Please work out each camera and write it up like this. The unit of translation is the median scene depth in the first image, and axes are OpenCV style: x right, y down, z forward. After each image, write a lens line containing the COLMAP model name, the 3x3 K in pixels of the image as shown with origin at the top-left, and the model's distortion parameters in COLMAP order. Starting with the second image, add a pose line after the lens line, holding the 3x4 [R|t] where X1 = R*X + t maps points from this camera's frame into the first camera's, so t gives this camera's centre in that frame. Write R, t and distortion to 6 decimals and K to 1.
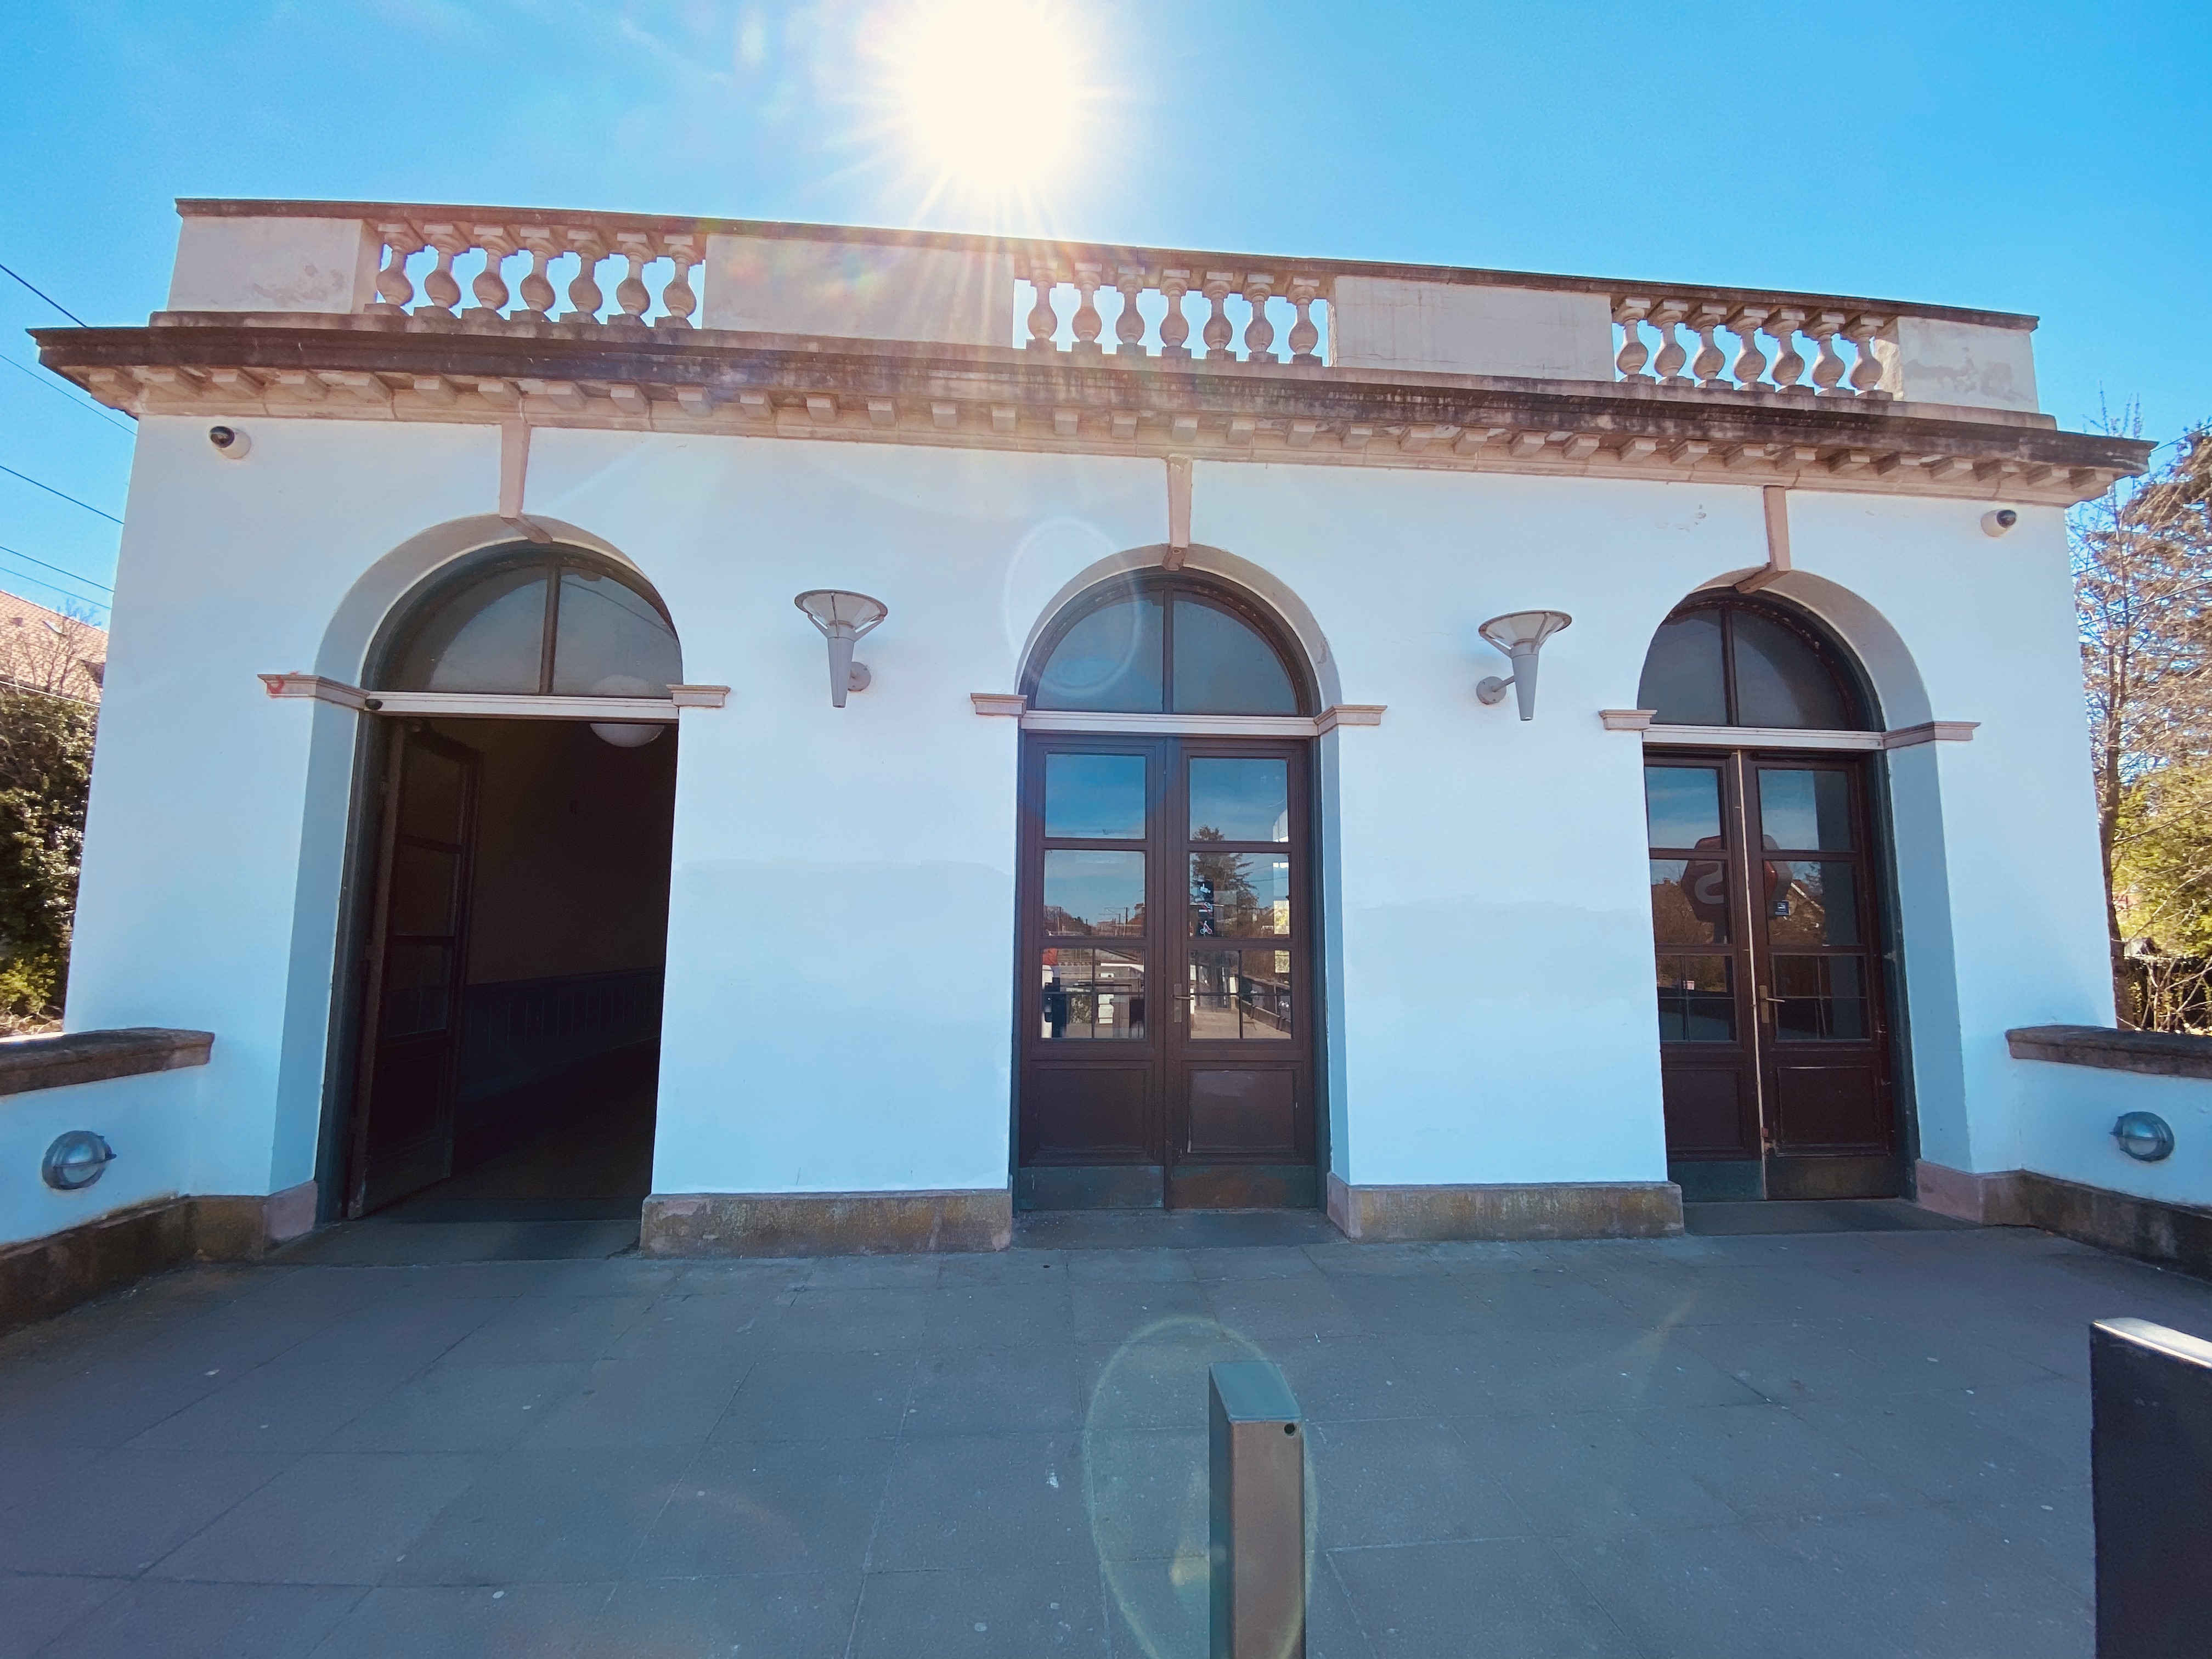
lens RADIAL K [[905.6, 0, 1113.7], [0, 905.6, 834.1], [0, 0, 1]] dist [0.012676, -0.017511]
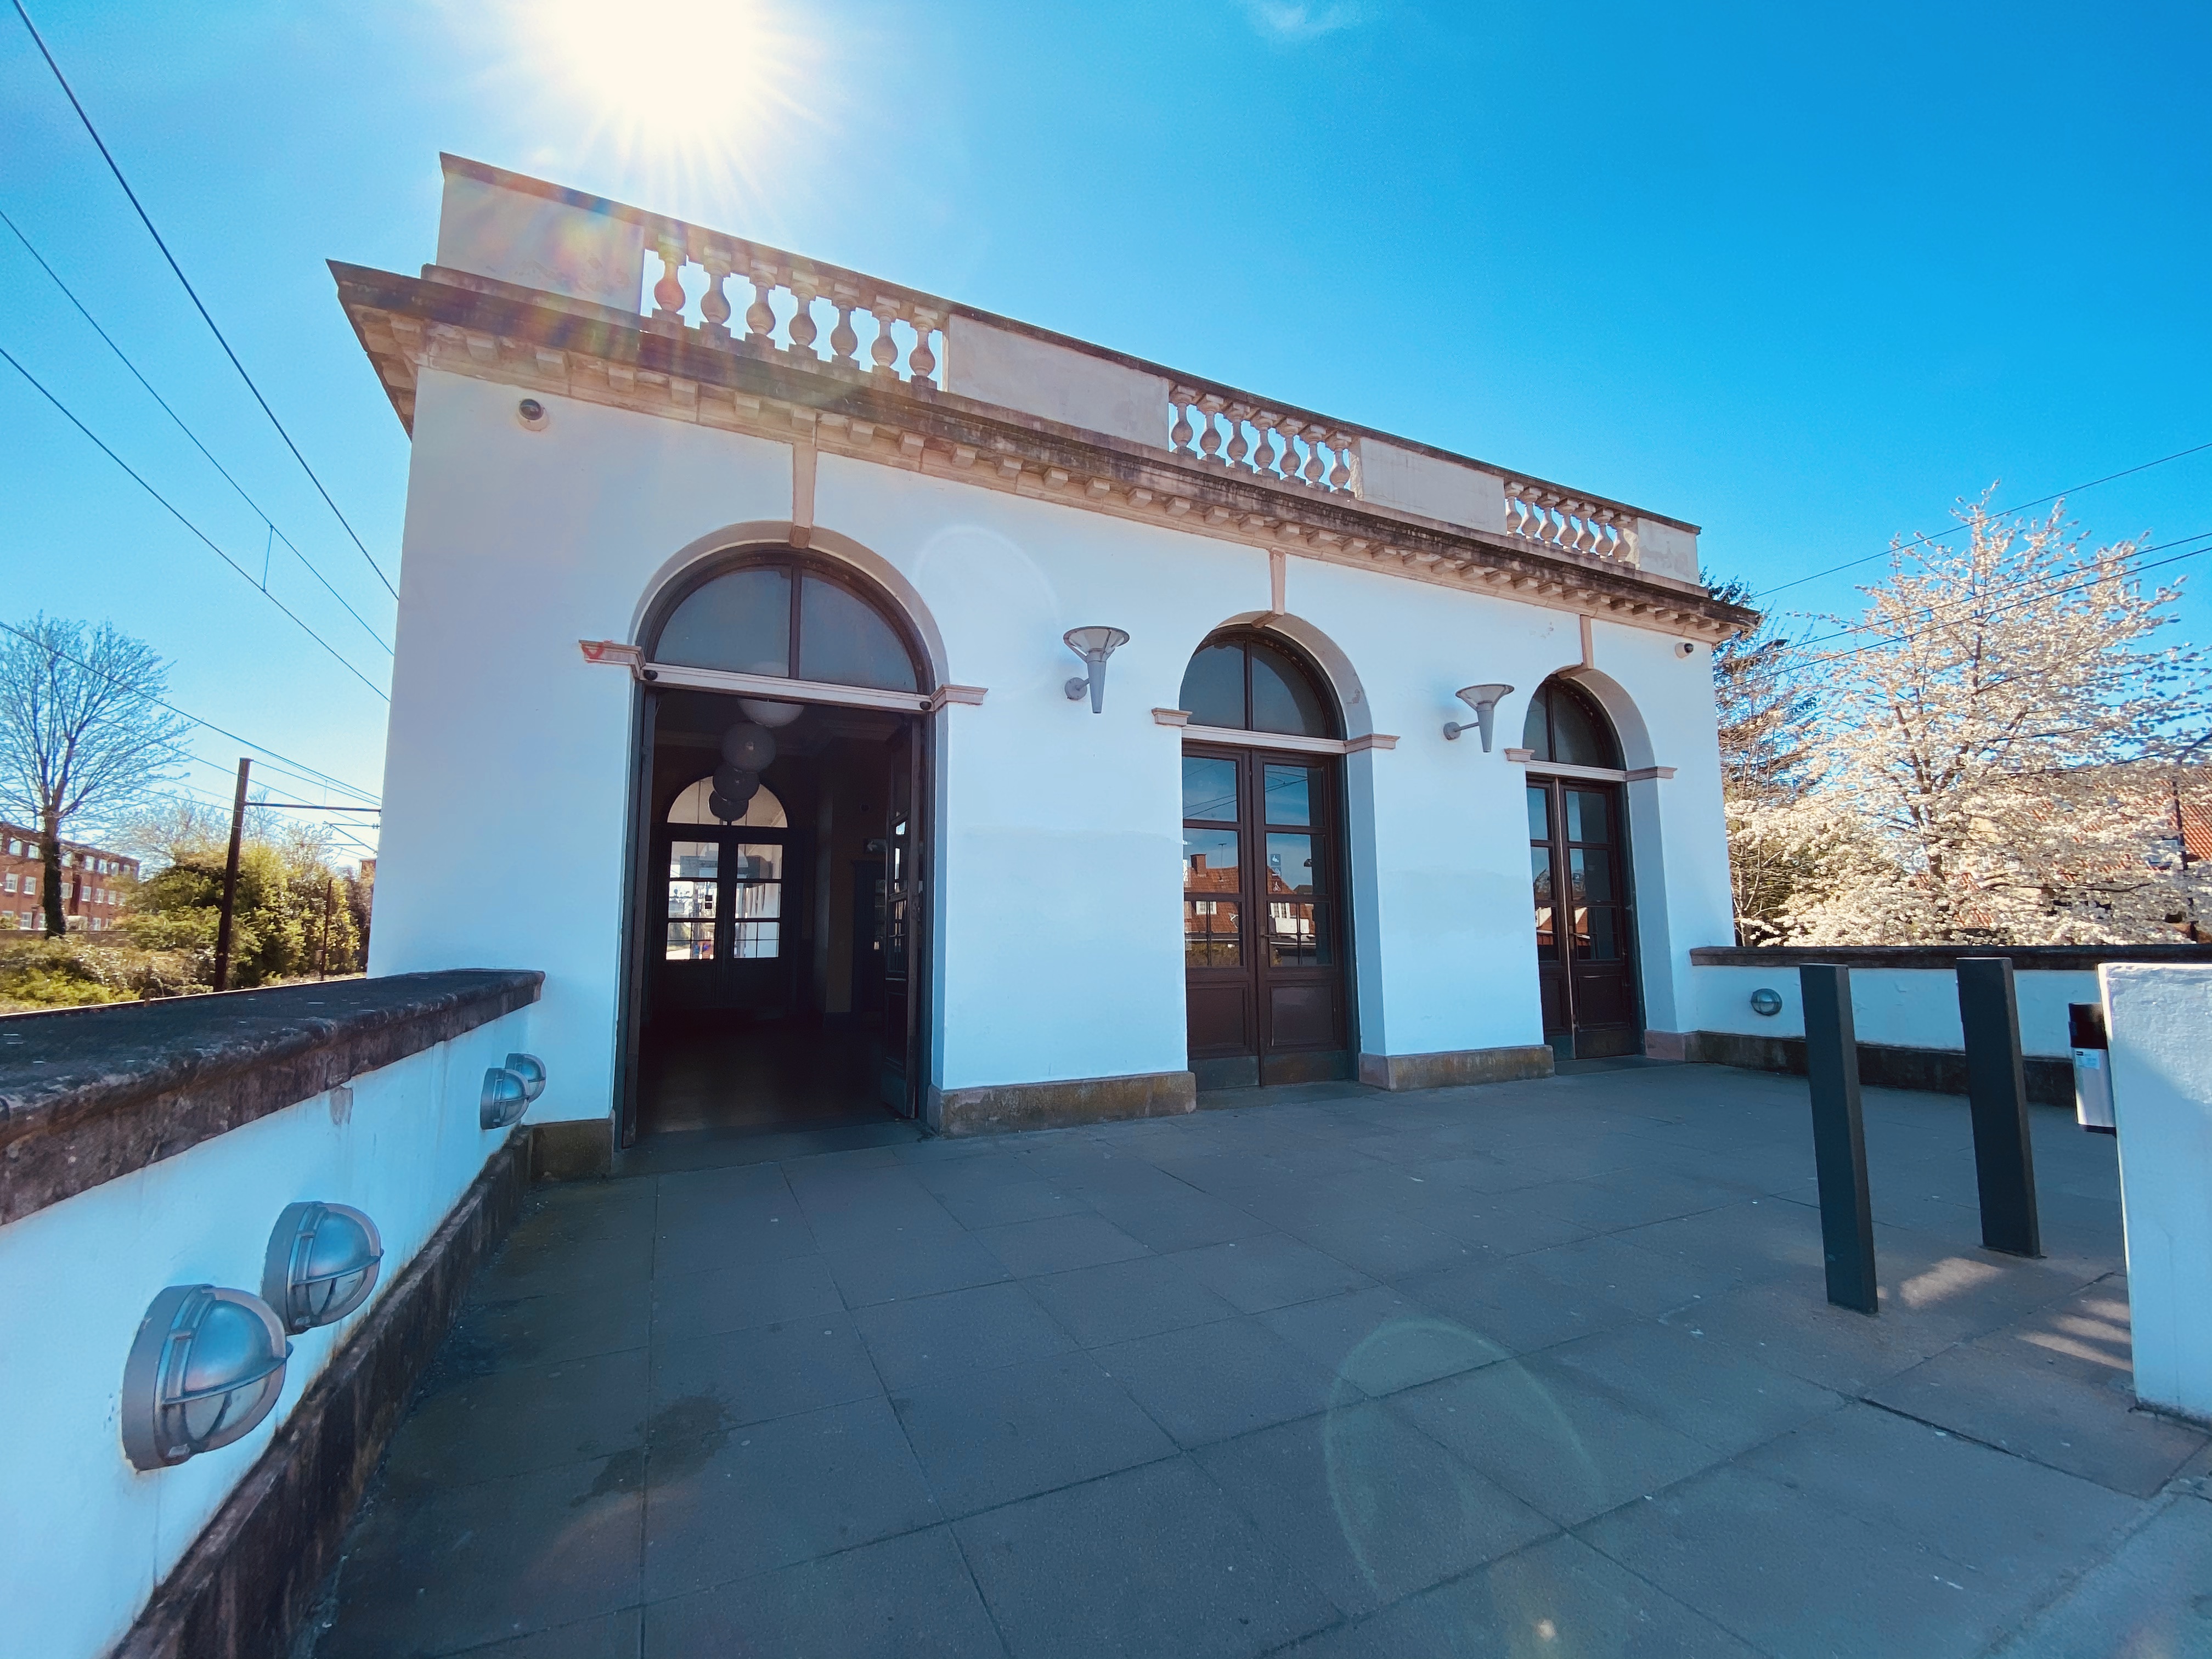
lens RADIAL K [[905.6, 0, 1113.7], [0, 905.6, 834.1], [0, 0, 1]] dist [0.012676, -0.017511]
pose [[0.934054, 0.027111, 0.356101, -0.659803], [-0.023551, 0.999620, -0.014329, 0.051117], [-0.356355, 0.004998, 0.934337, -0.222055]]
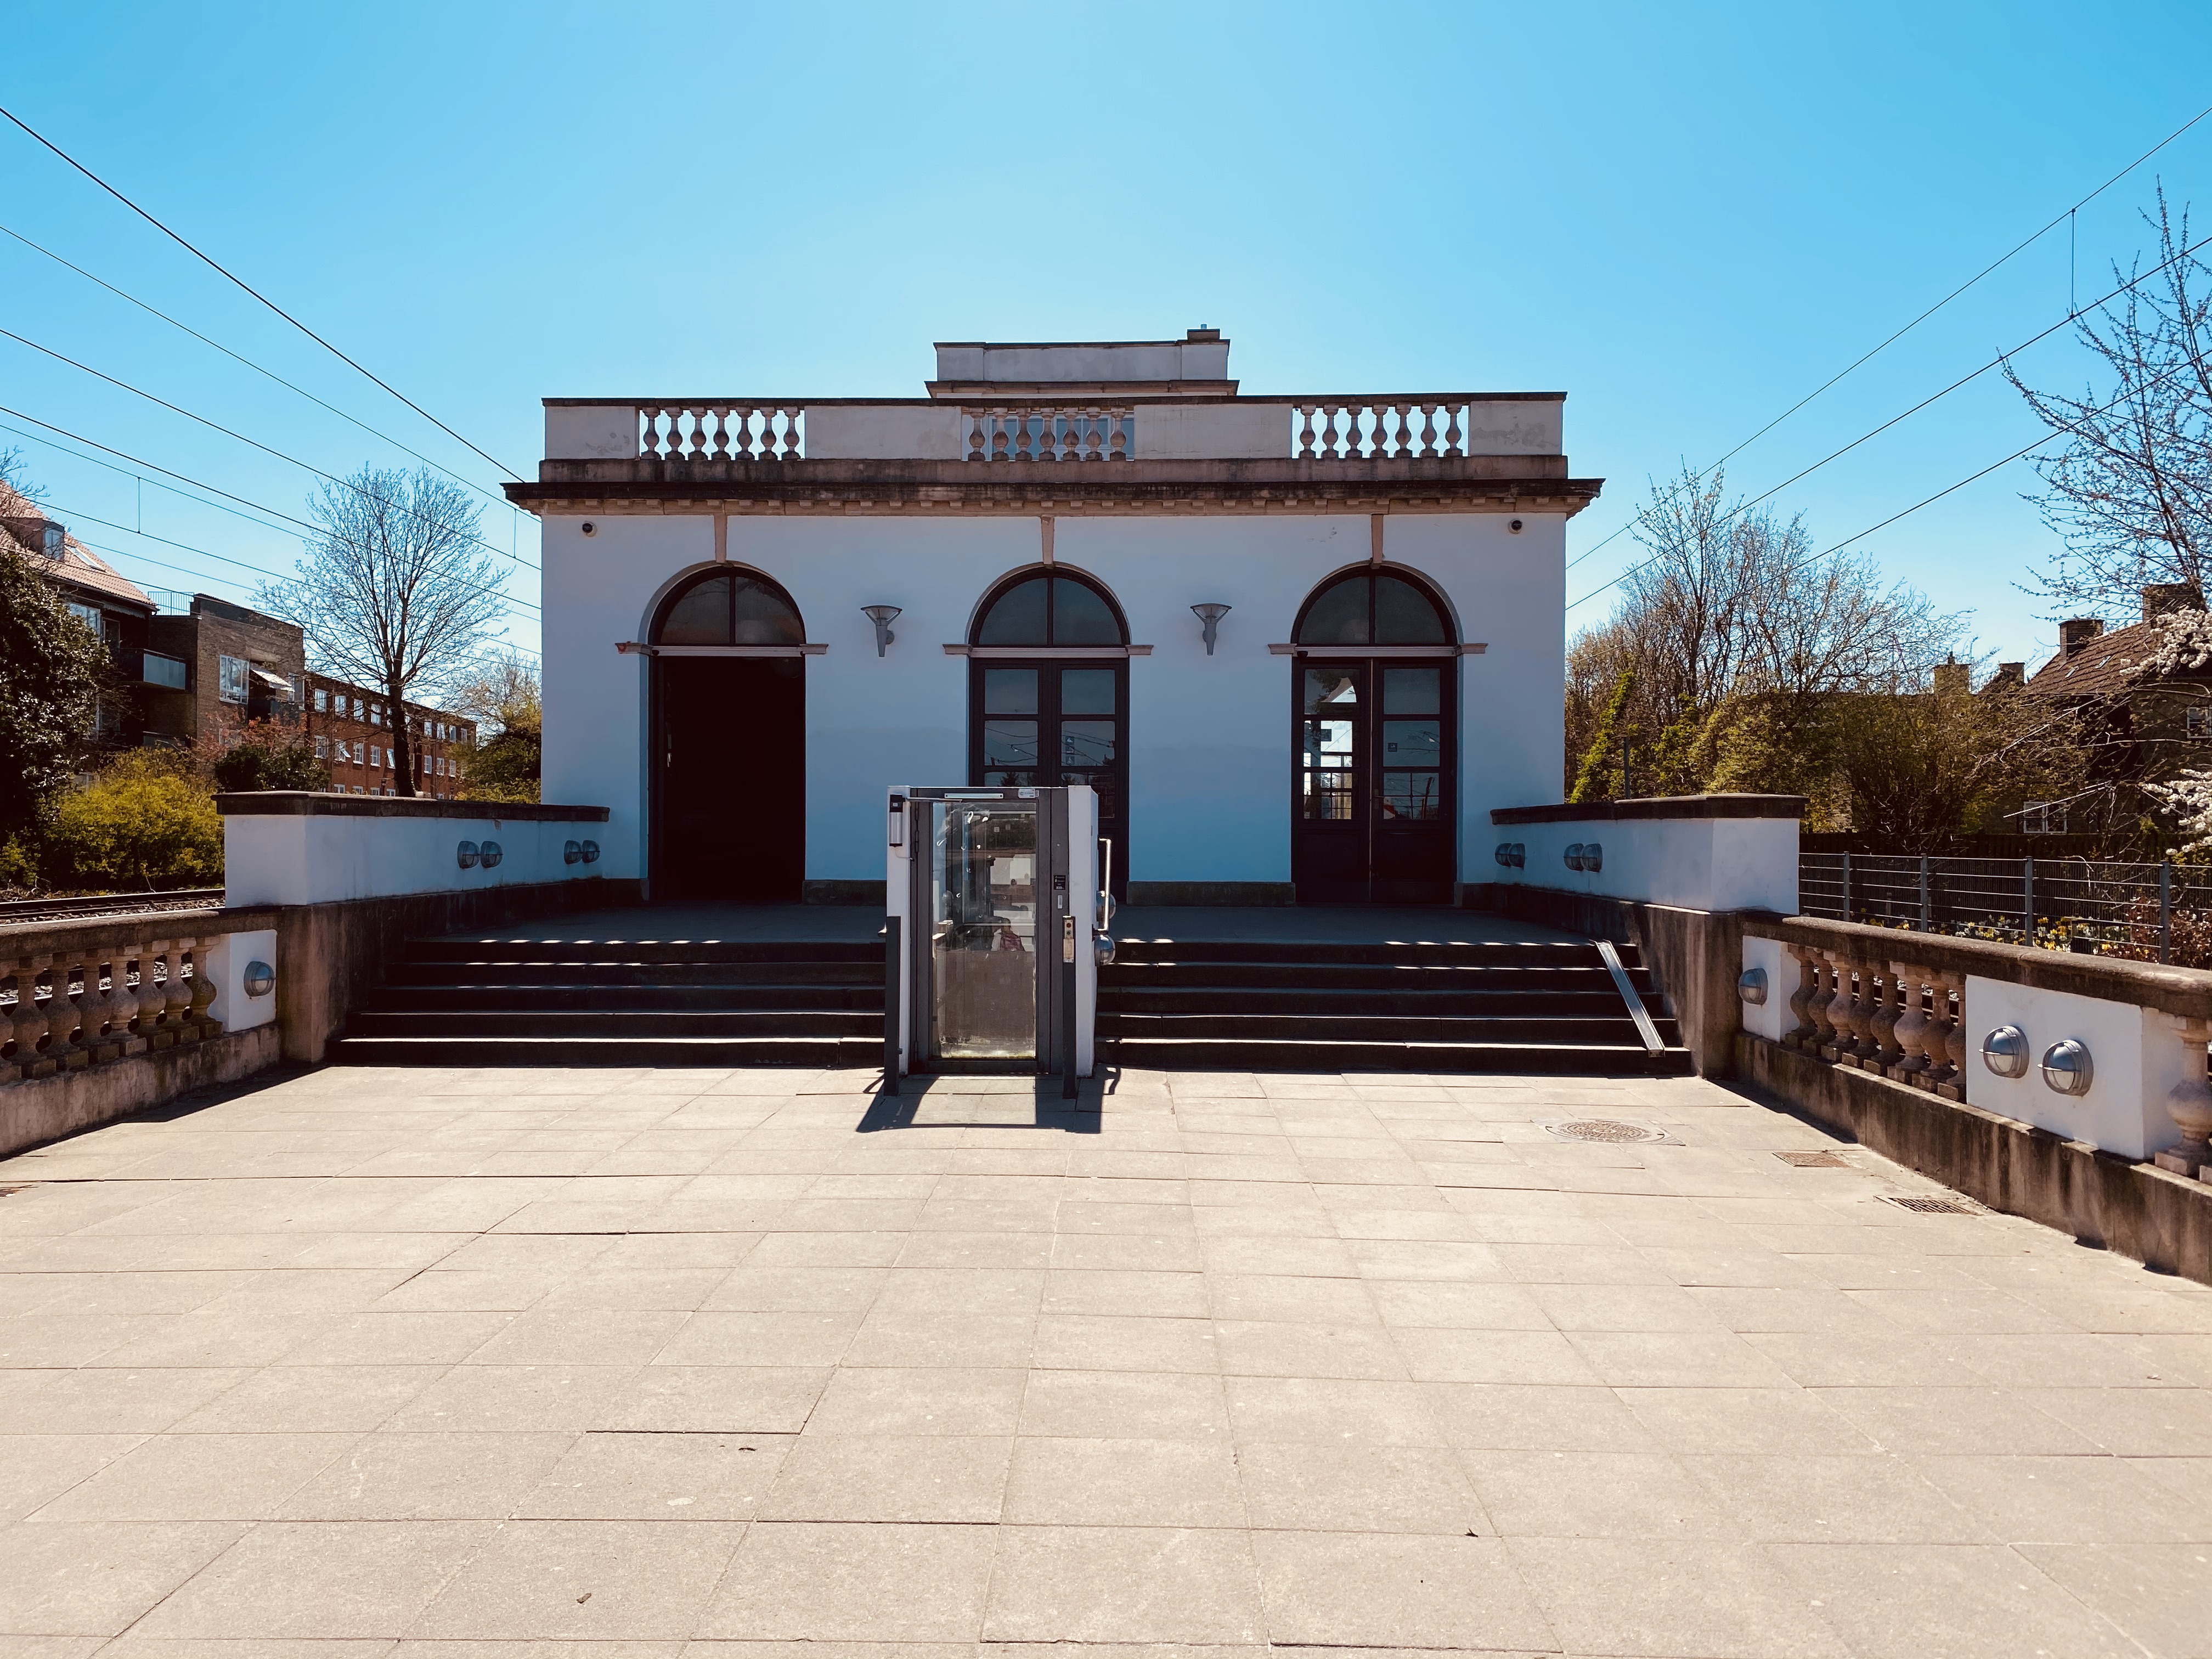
lens RADIAL K [[1667.2, 0, 1097.9], [0, 1667.2, 800.3], [0, 0, 1]] dist [0.003464, -0.004233]
pose [[0.994345, -0.006912, -0.105972, 0.555890], [0.016002, 0.996238, 0.085165, -0.112252], [0.104984, -0.086379, 0.990715, -2.575824]]
